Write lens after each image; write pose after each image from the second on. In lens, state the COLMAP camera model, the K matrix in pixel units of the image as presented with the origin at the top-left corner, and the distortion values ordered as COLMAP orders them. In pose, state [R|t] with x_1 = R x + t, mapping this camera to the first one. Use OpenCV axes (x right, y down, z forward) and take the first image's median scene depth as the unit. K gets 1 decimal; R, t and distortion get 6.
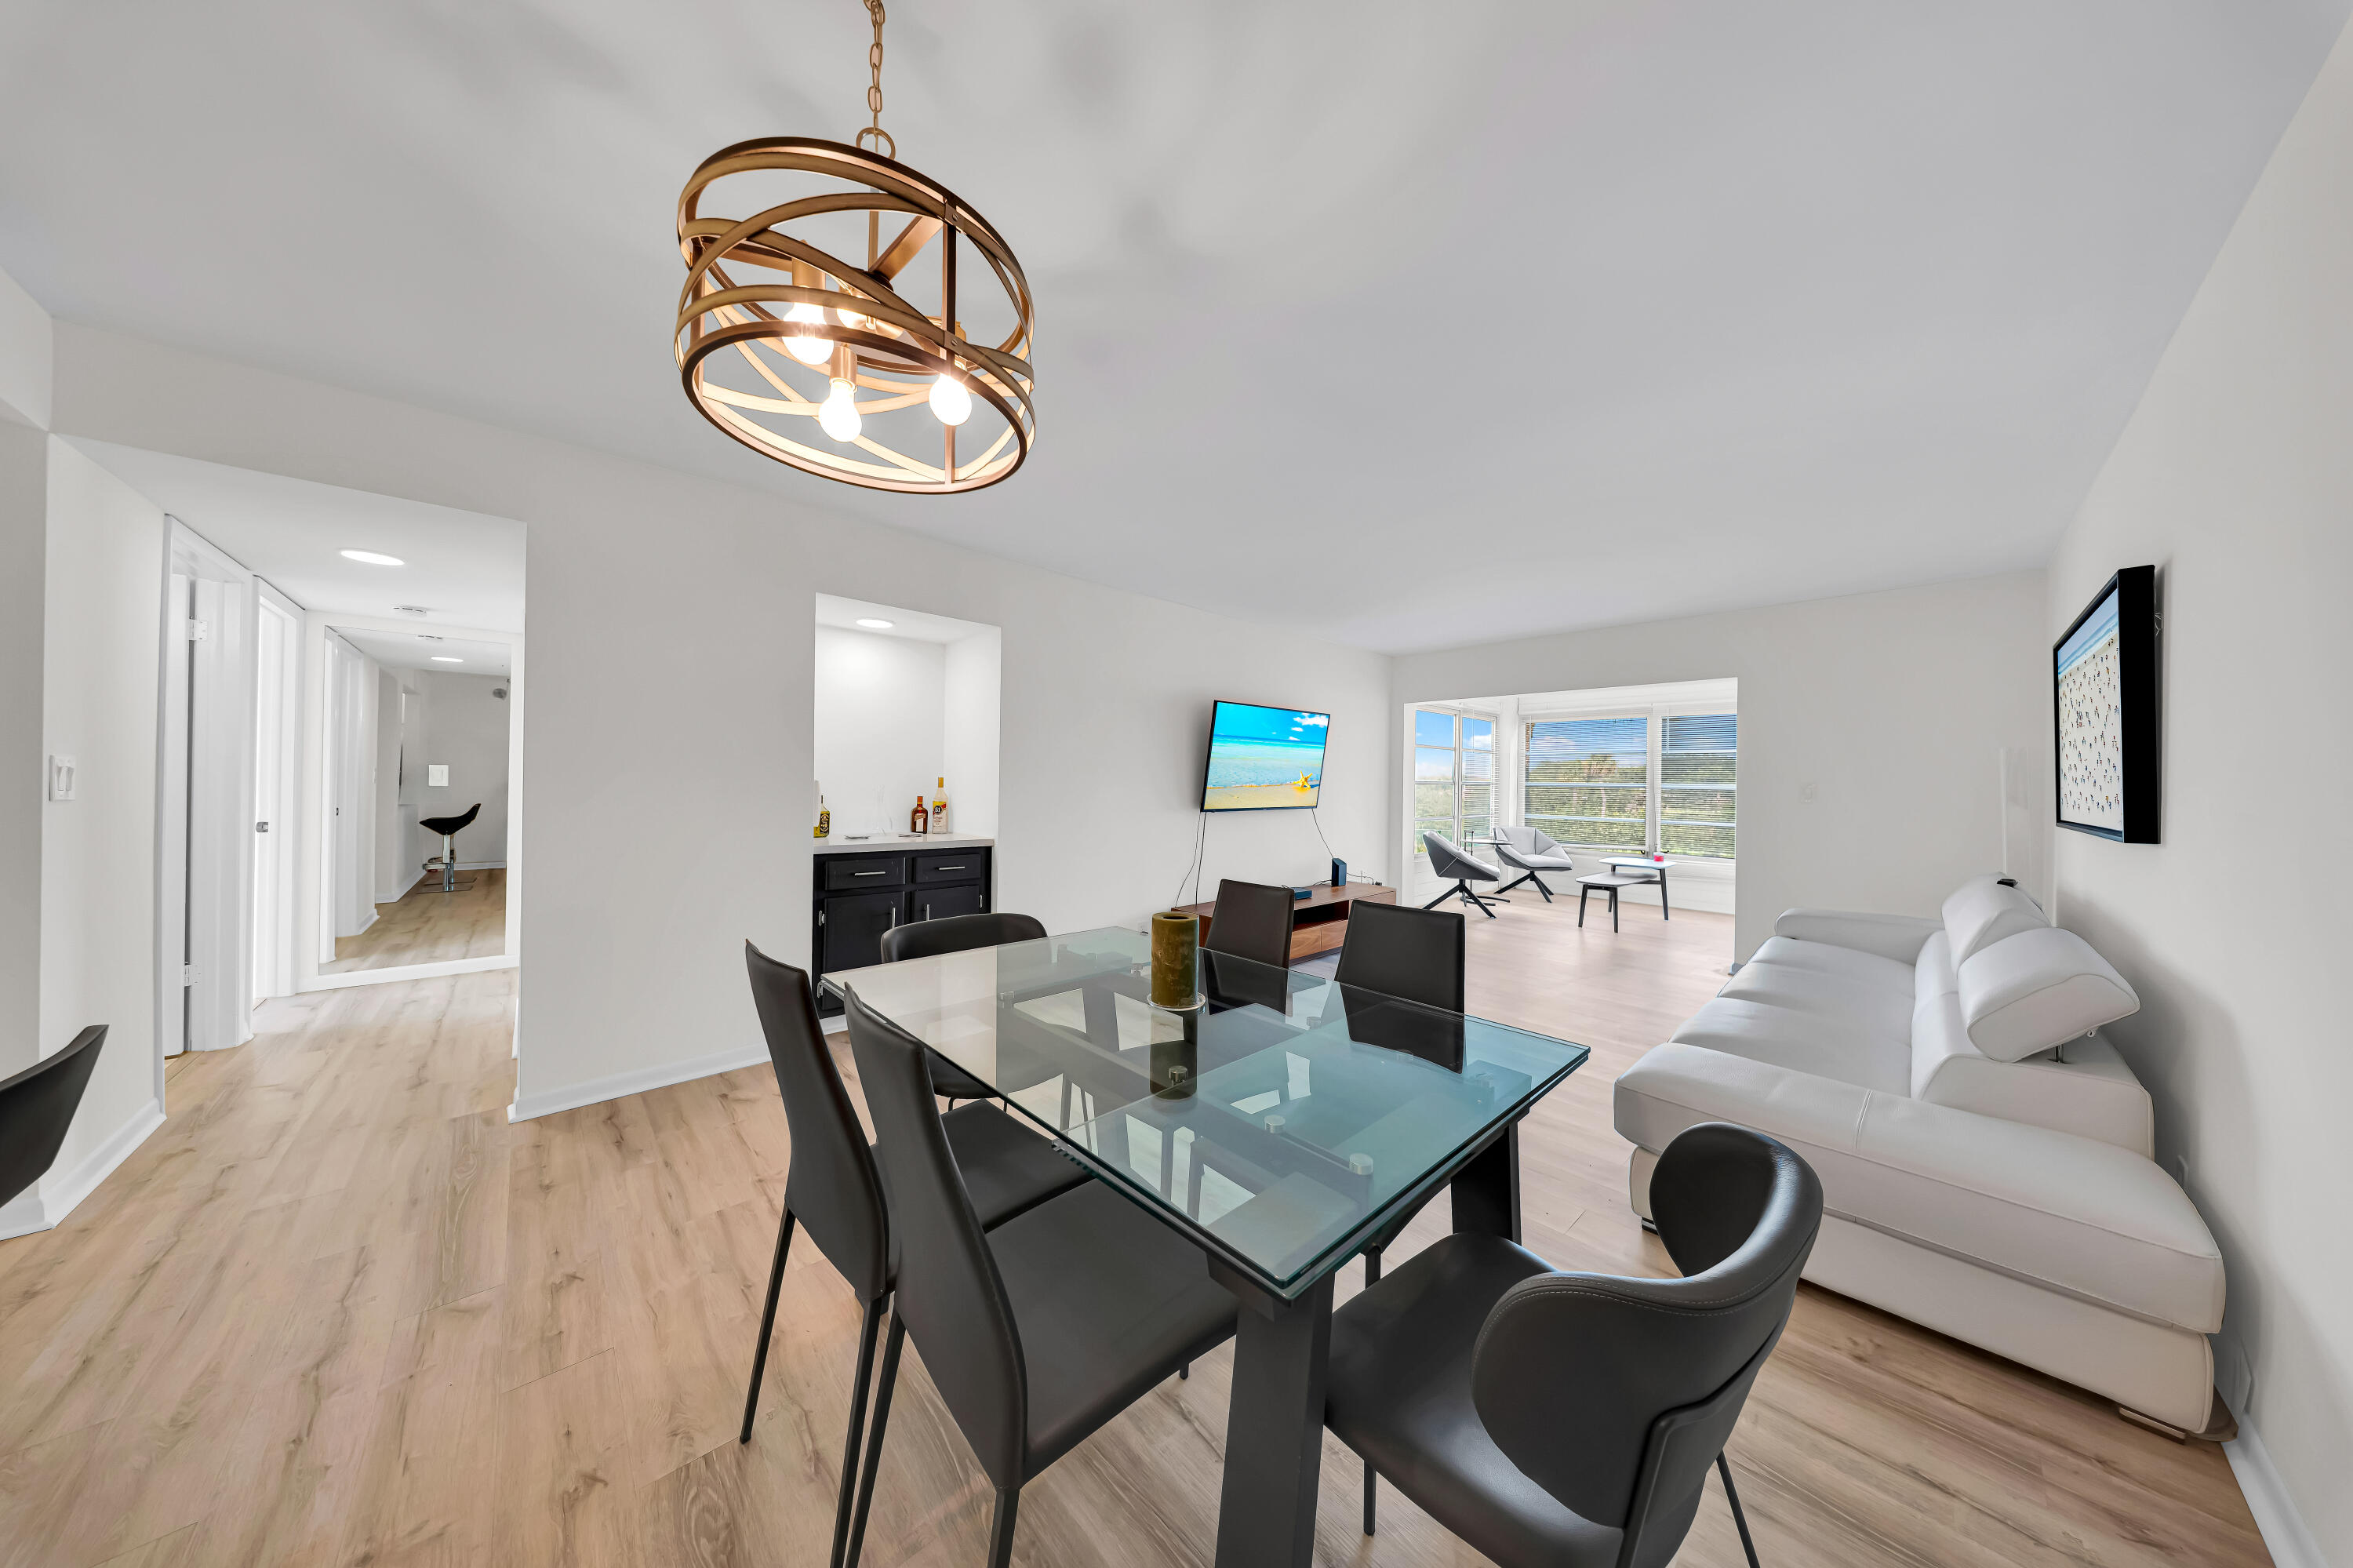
lens RADIAL K [[695.2, 0, 1178.8], [0, 695.2, 781.4], [0, 0, 1]] dist [-0.002270, -0.000162]
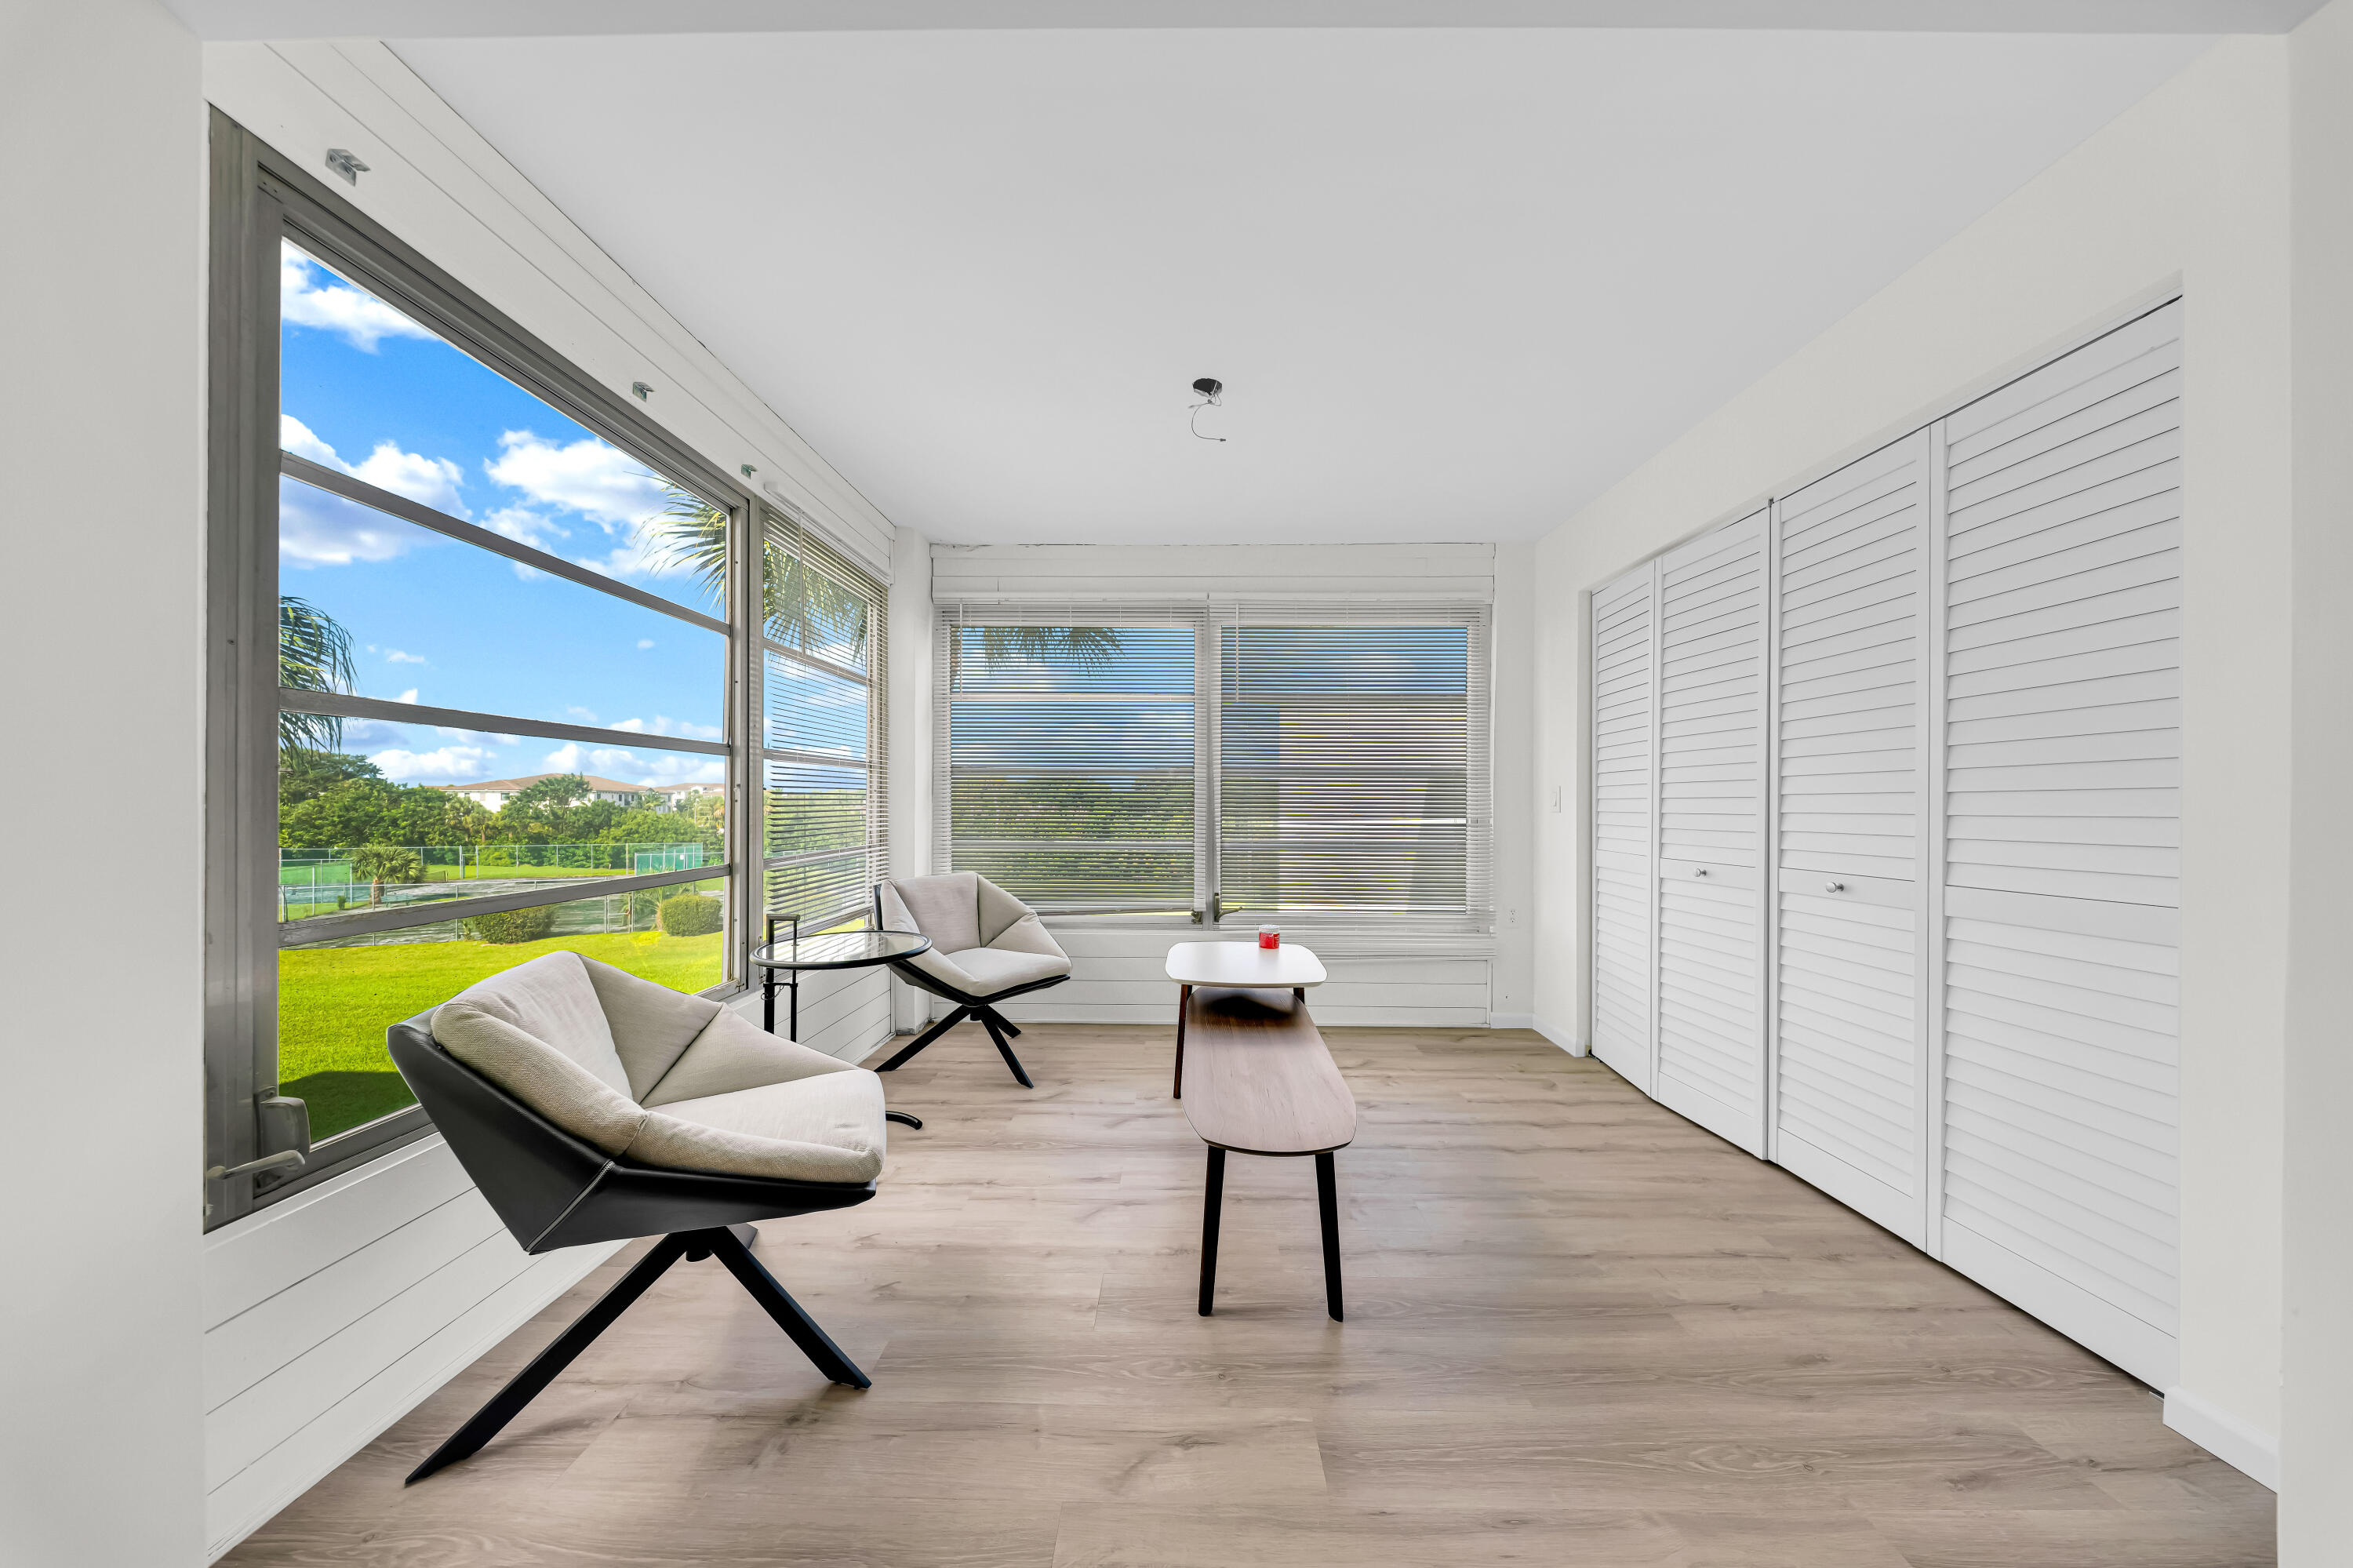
lens RADIAL K [[695.2, 0, 1190.3], [0, 695.2, 791.7], [0, 0, 1]] dist [-0.002270, -0.000162]
pose [[0.673878, -0.003318, 0.738835, 0.451173], [0.001377, 0.999994, 0.003235, 0.025702], [-0.738841, -0.001163, 0.673878, 0.962991]]
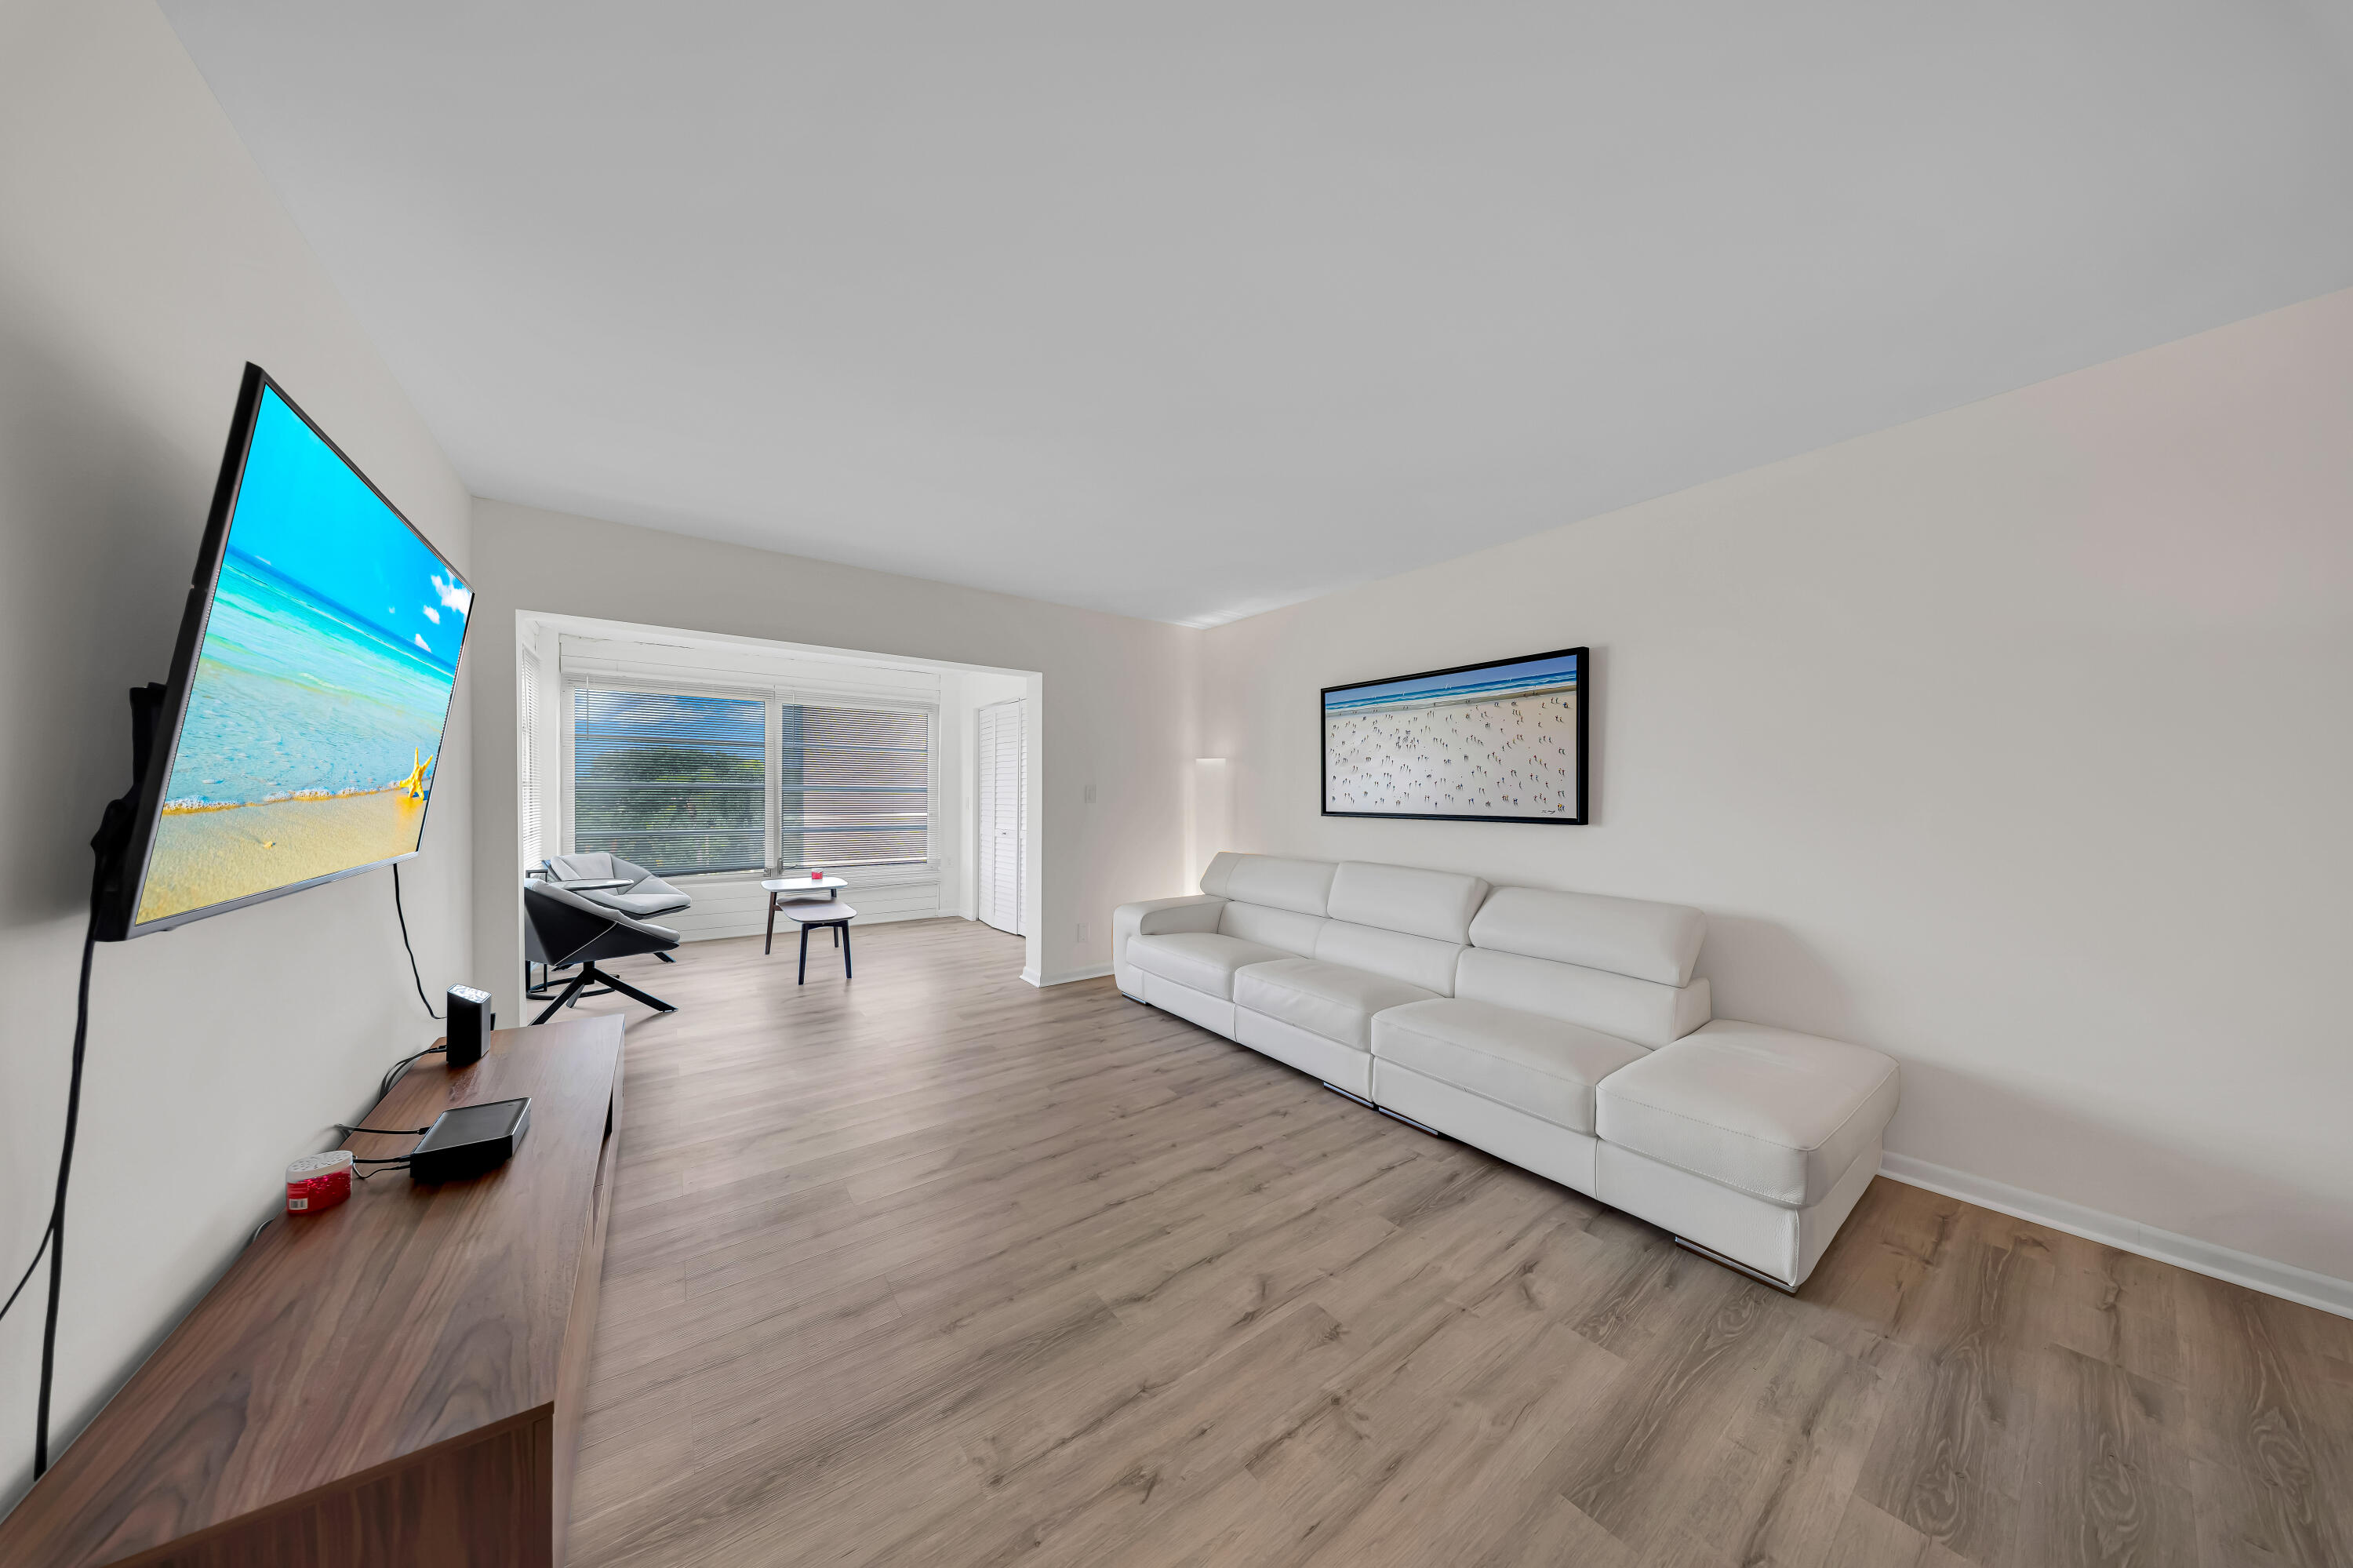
lens RADIAL K [[695.2, 0, 1168.9], [0, 695.2, 791.0], [0, 0, 1]] dist [-0.002270, -0.000162]
pose [[0.121777, -0.009714, 0.992510, -0.102260], [-0.003684, 0.999941, 0.010239, 0.000414], [-0.992551, -0.004903, 0.121734, 0.613577]]
